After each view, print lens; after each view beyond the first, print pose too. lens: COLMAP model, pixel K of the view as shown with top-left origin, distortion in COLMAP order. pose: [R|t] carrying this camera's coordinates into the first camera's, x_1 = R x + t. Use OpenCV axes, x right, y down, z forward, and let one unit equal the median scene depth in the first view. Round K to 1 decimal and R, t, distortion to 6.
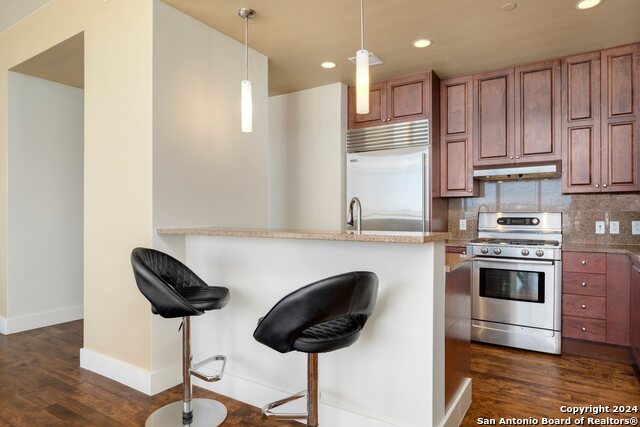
lens RADIAL K [[377.0, 0, 329.1], [0, 377.0, 217.5], [0, 0, 1]] dist [-0.002069, -0.001446]
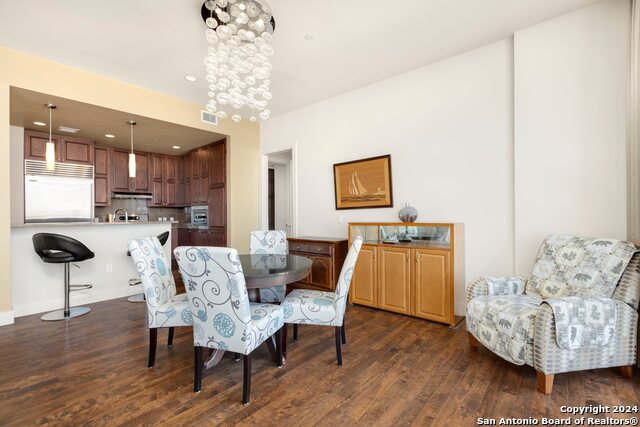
lens RADIAL K [[290.3, 0, 320.0], [0, 290.3, 213.5], [0, 0, 1]] dist [-0.000442, -0.000107]
pose [[0.156800, 0.000270, 0.987630, -1.107170], [0.009461, 0.999954, -0.001775, -0.003024], [-0.987585, 0.009623, 0.156790, -0.413438]]
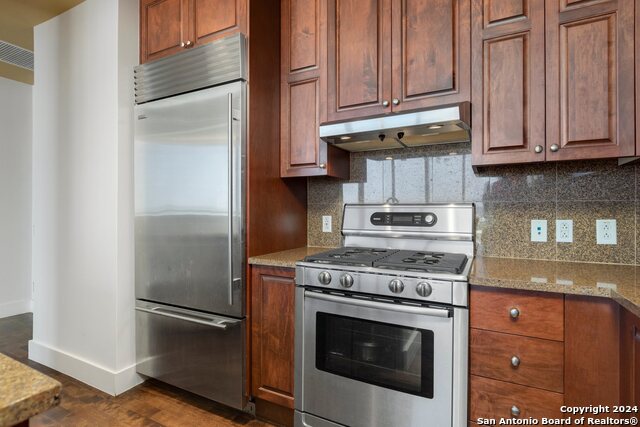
lens RADIAL K [[315.1, 0, 326.2], [0, 315.1, 212.1], [0, 0, 1]] dist [-0.004252, -0.000925]
pose [[0.996162, 0.002969, 0.087474, 0.375194], [-0.002513, 0.999983, -0.005317, 0.002320], [-0.087489, 0.005077, 0.996153, 0.578021]]
